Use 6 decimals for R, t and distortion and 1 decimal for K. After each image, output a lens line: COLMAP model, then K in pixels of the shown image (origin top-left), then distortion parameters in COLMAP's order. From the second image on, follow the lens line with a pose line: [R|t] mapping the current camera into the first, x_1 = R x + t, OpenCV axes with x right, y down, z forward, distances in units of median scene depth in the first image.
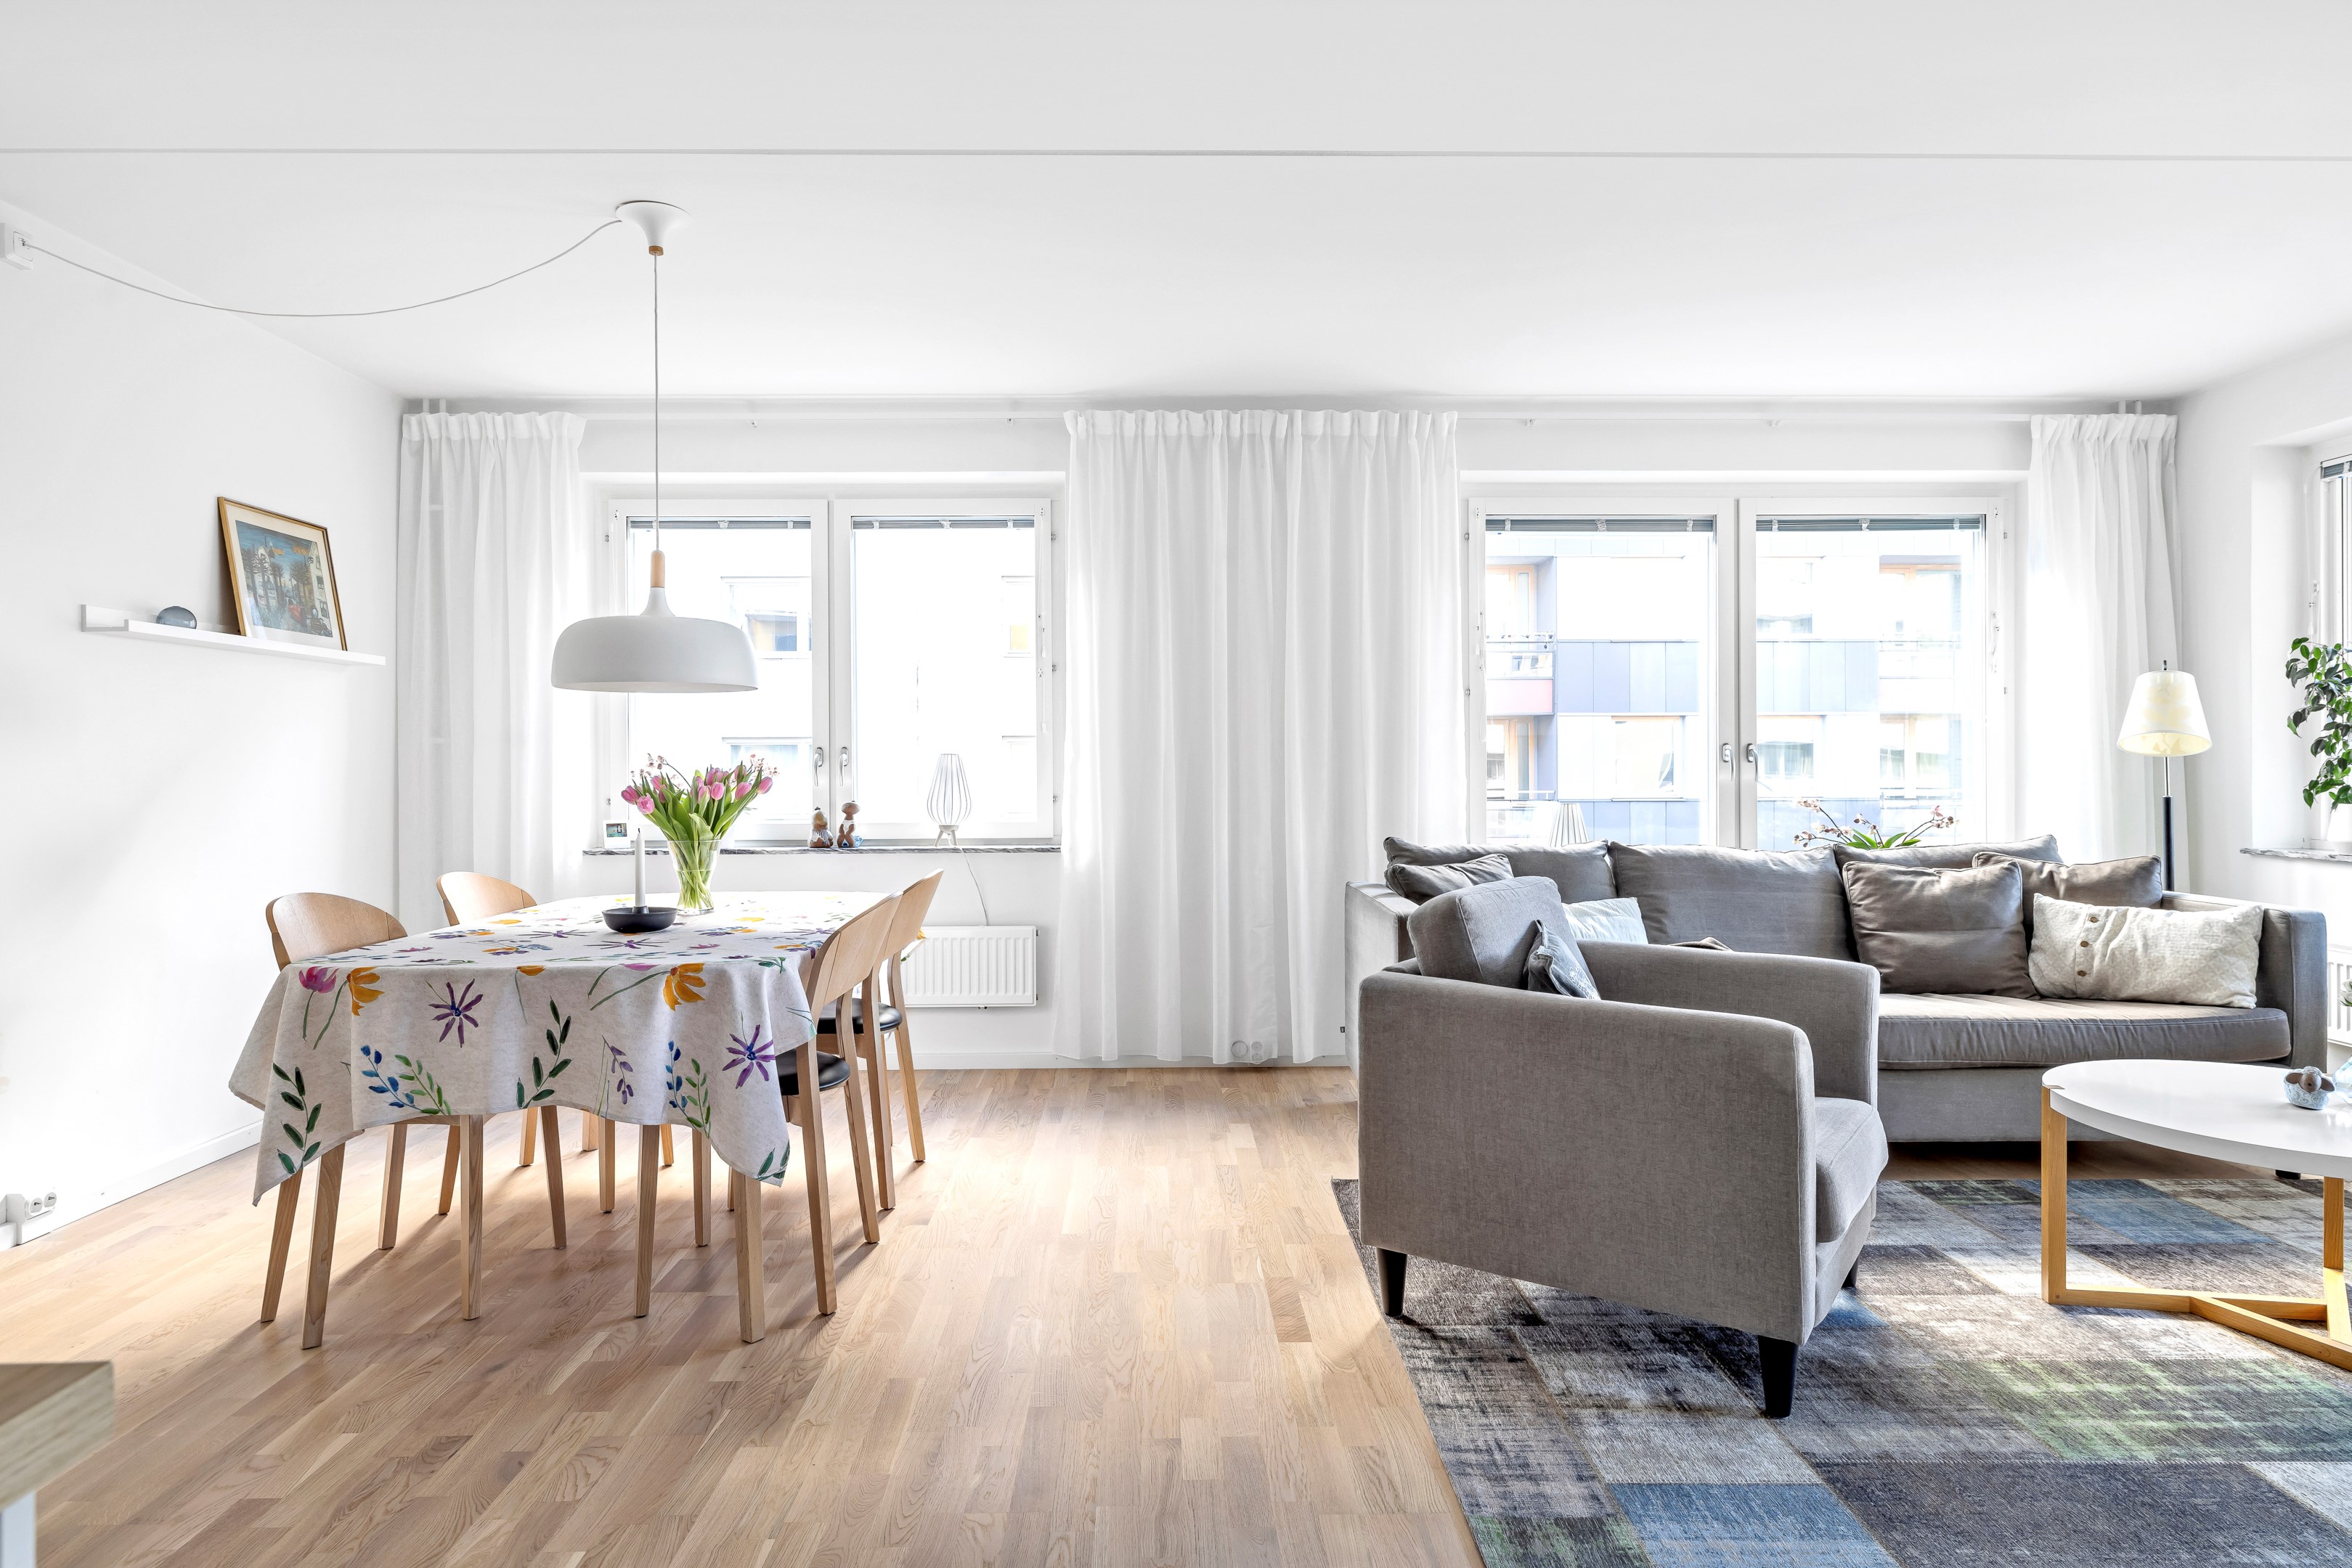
lens RADIAL K [[1342.1, 0, 1168.5], [0, 1342.1, 771.1], [0, 0, 1]] dist [0.003017, -0.003562]
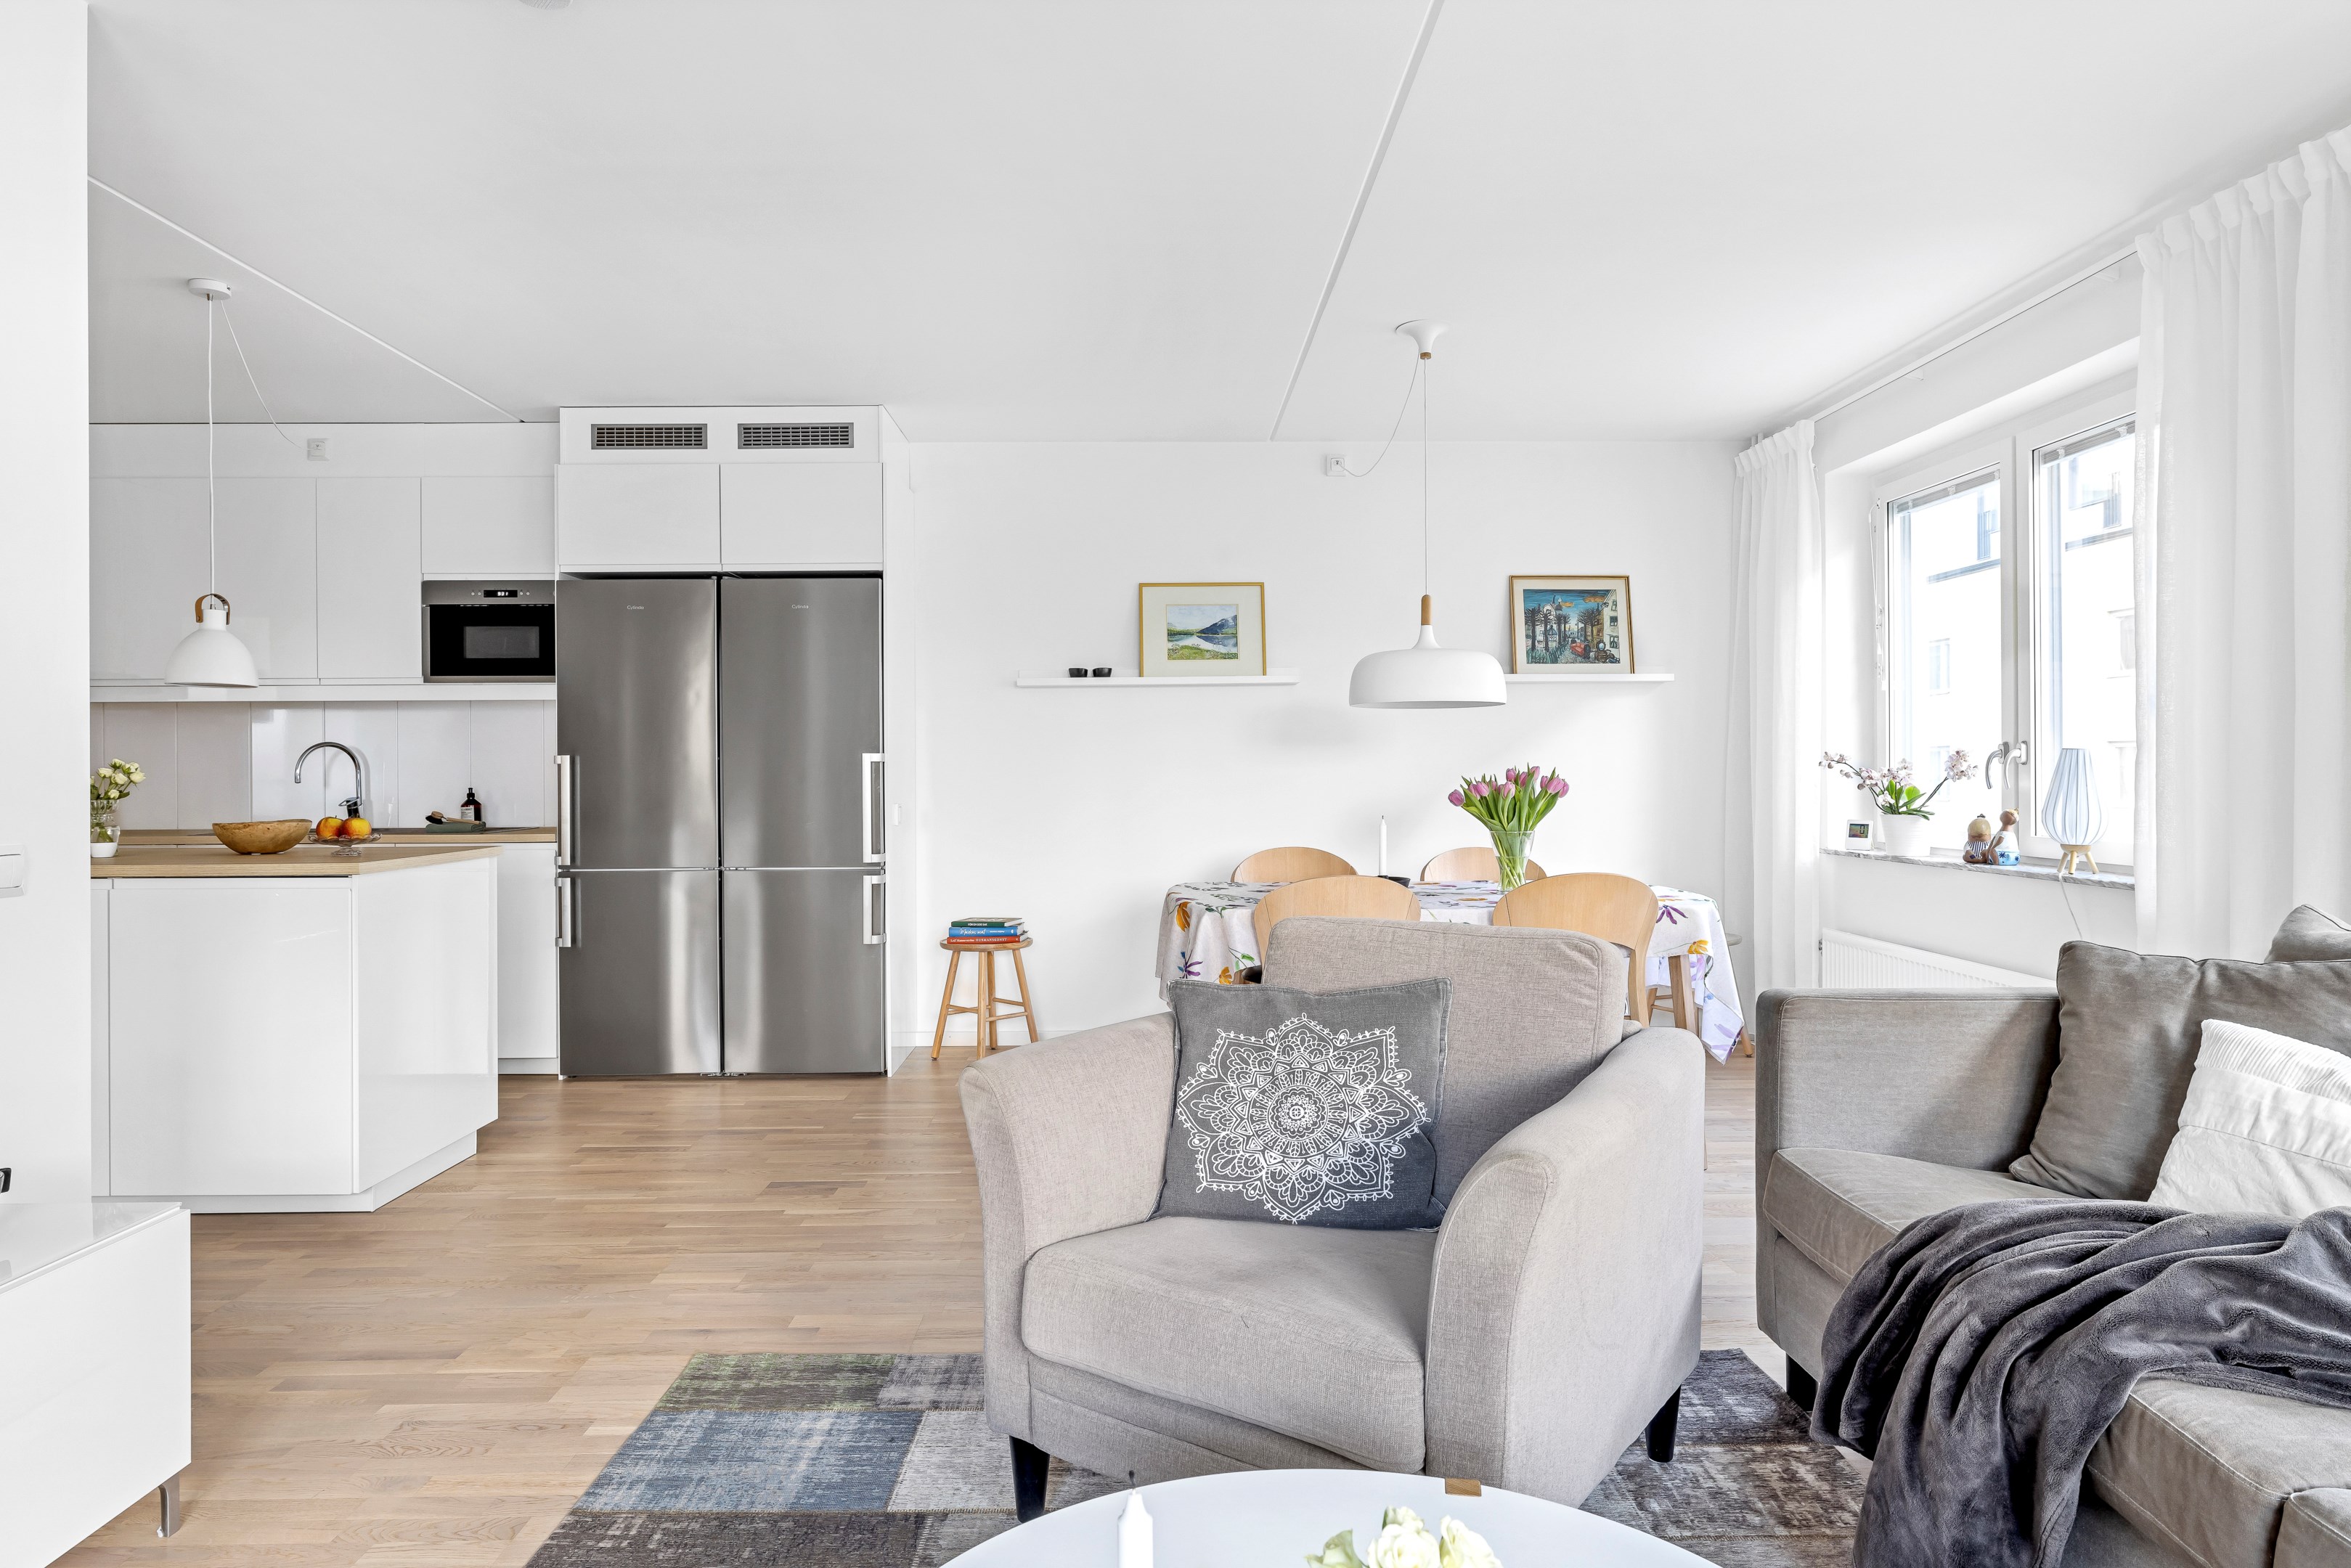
lens RADIAL K [[1453.0, 0, 1163.6], [0, 1453.0, 766.5], [0, 0, 1]] dist [-0.011596, 0.006515]
pose [[-0.013380, -0.000177, -0.999910, 0.784142], [0.001191, 0.999999, -0.000193, -0.003420], [0.999910, -0.001194, -0.013379, 0.622062]]
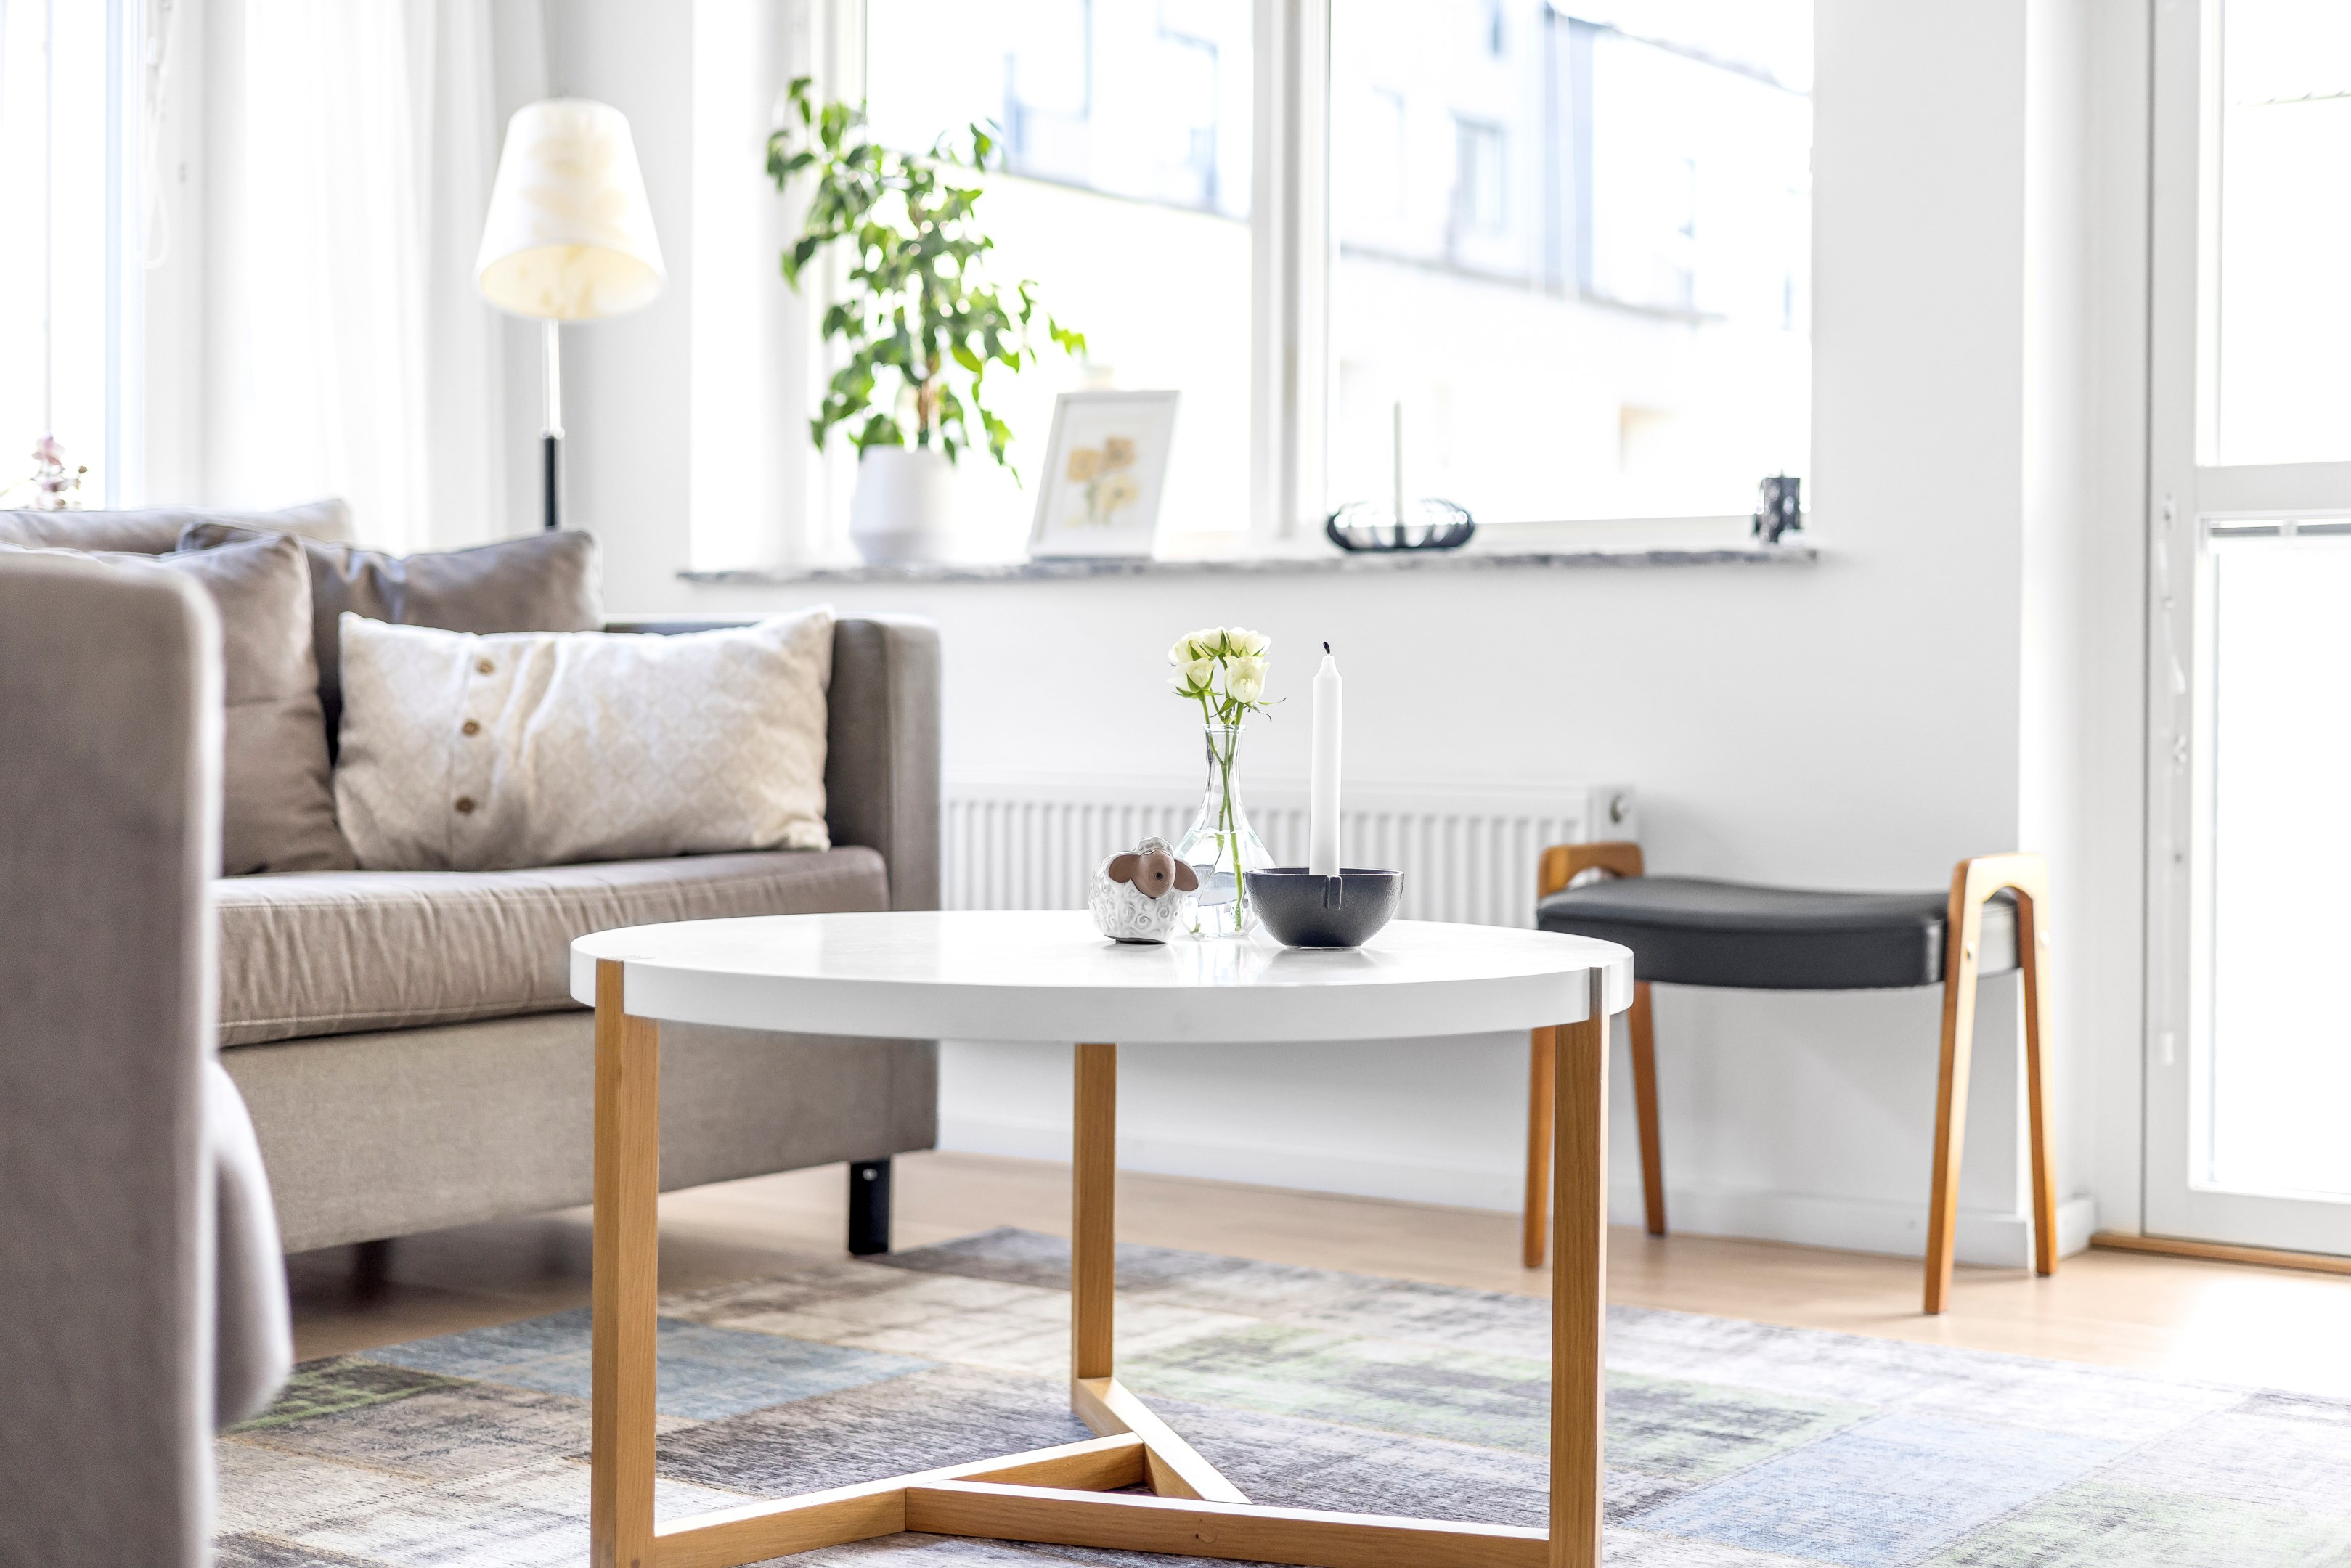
lens RADIAL K [[3342.1, 0, 1184.9], [0, 3342.1, 758.6], [0, 0, 1]] dist [-0.001887, 0.000000]
pose [[0.604756, -0.009985, 0.796348, 0.048921], [-0.003772, 0.999874, 0.015402, 0.118353], [-0.796402, -0.012318, 0.604643, 0.258439]]
